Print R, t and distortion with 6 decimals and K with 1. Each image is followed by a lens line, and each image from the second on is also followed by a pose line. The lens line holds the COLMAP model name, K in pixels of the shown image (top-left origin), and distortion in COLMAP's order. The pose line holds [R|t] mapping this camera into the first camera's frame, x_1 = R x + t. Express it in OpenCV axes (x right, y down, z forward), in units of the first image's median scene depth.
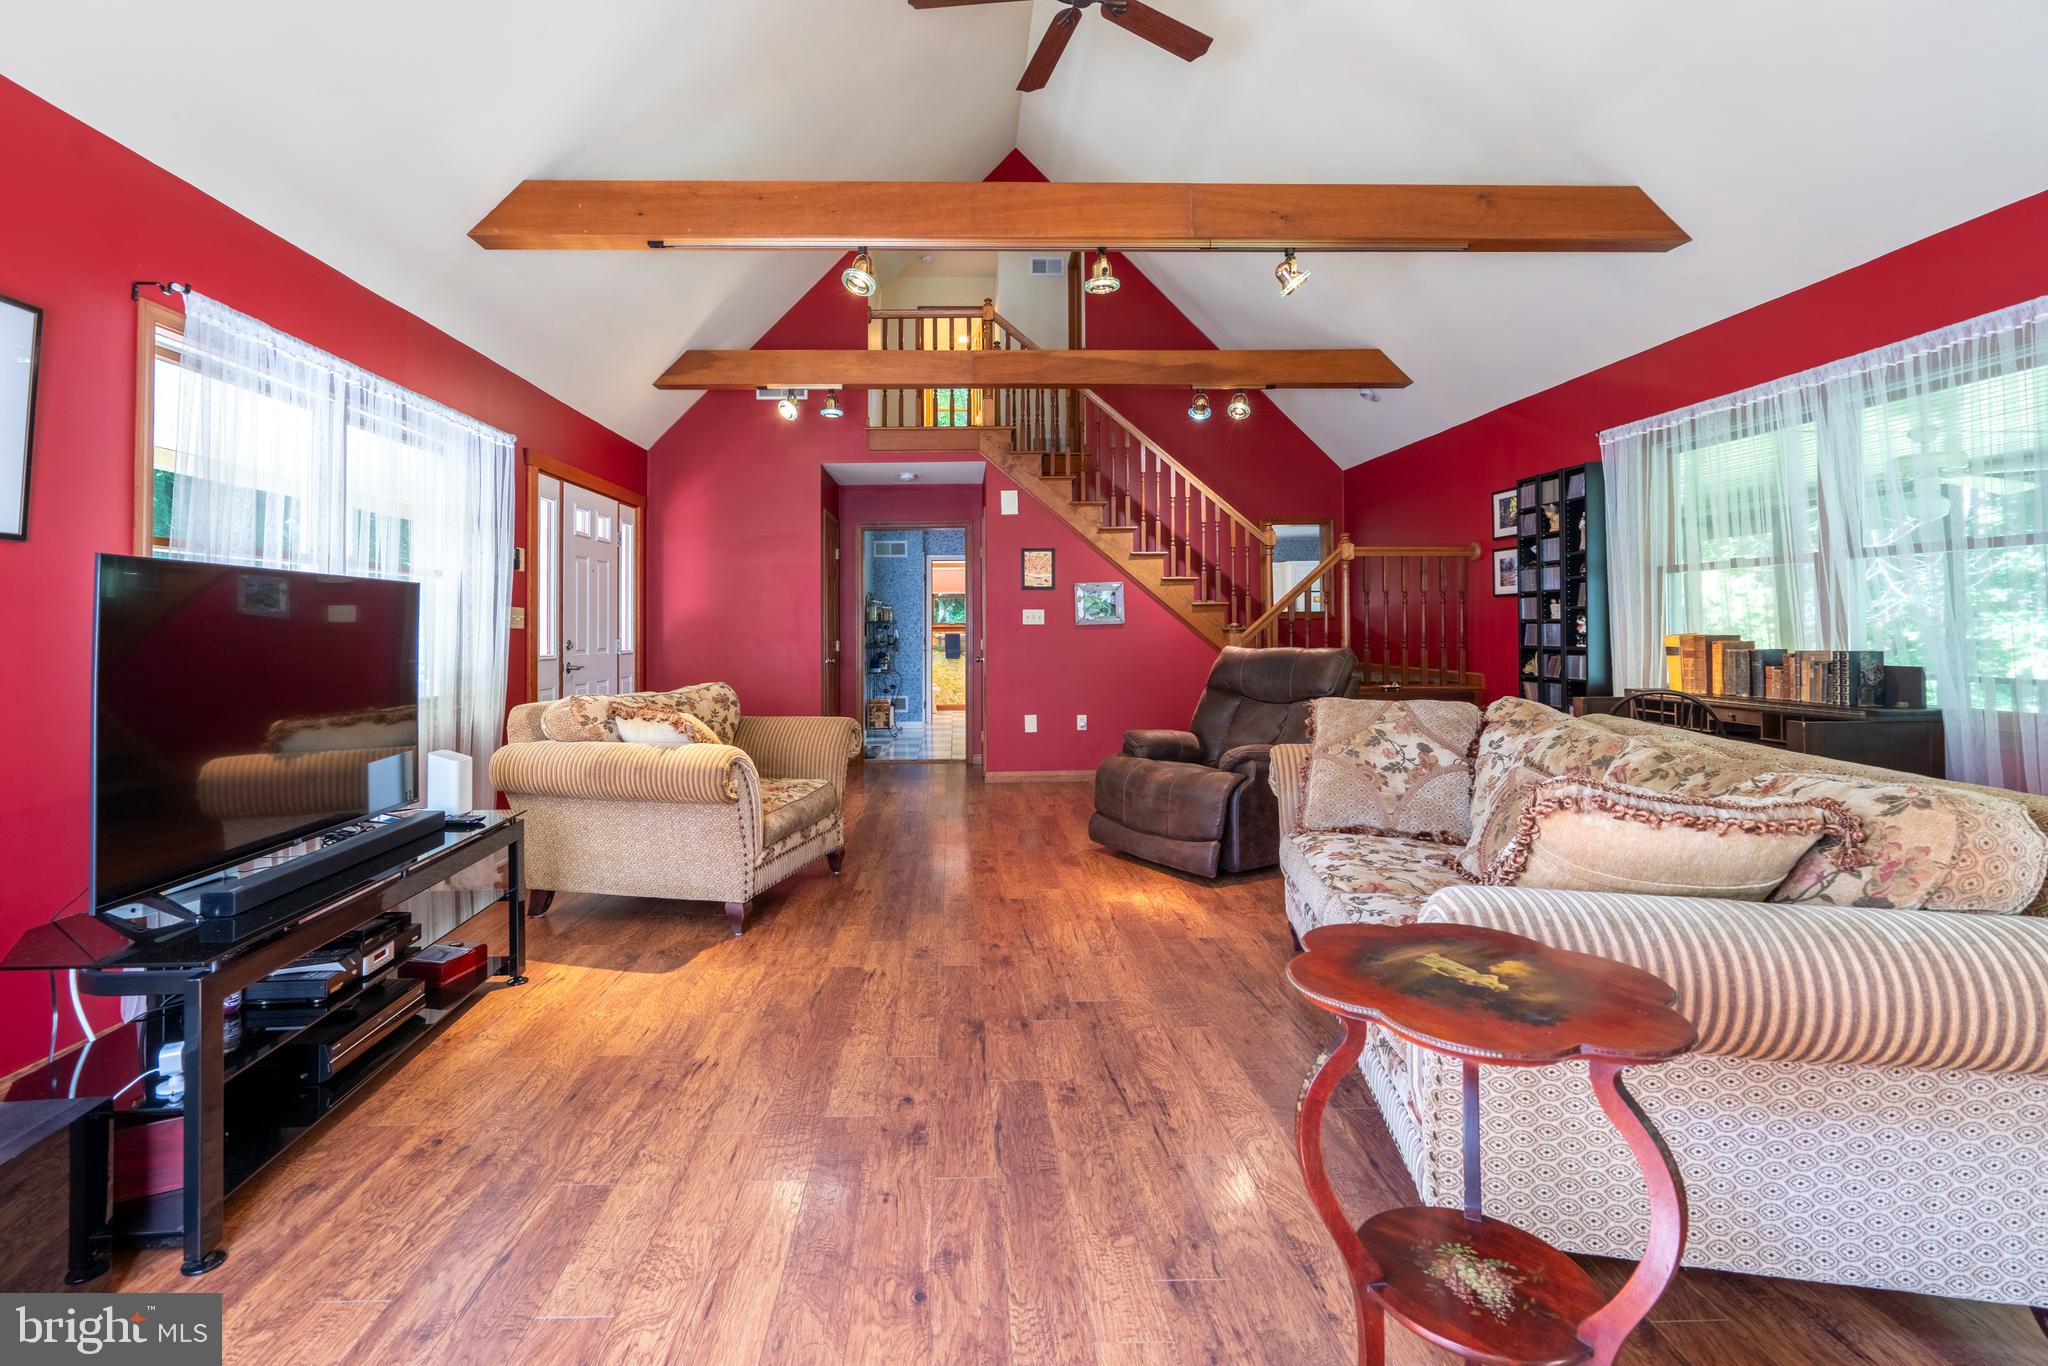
lens RADIAL K [[942.0, 0, 949.0], [0, 942.0, 610.9], [0, 0, 1]] dist [-0.000414, 0.000129]
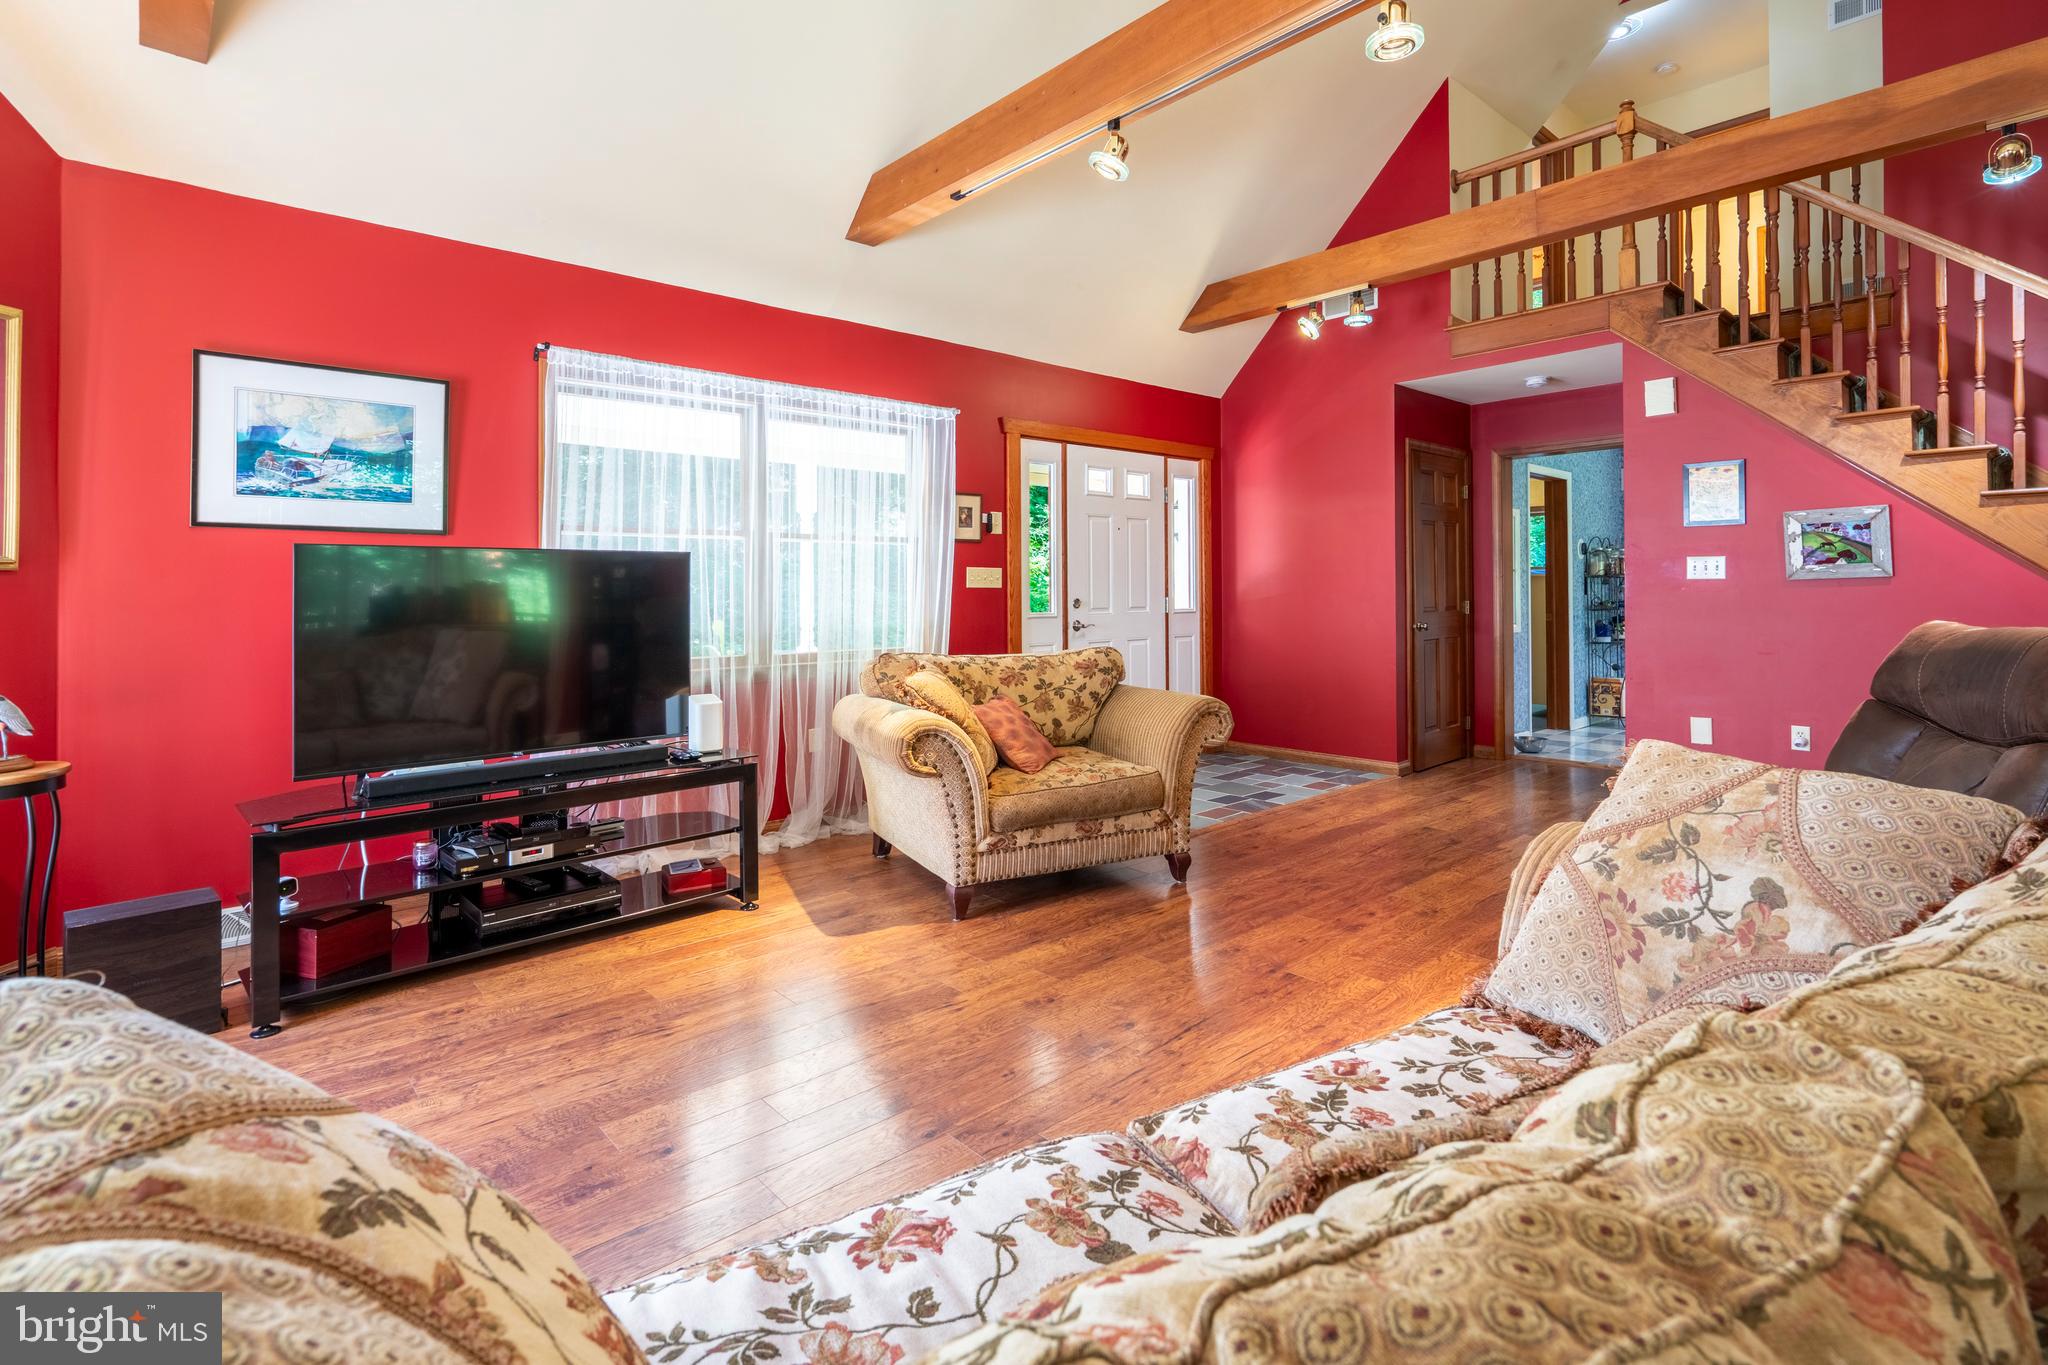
lens RADIAL K [[945.4, 0, 1020.6], [0, 945.4, 578.5], [0, 0, 1]] dist [-0.017567, 0.014902]
pose [[0.672109, -0.006986, -0.740419, 0.306201], [0.017430, 0.999828, 0.006388, 0.001682], [0.740247, -0.017198, 0.672115, 0.258855]]
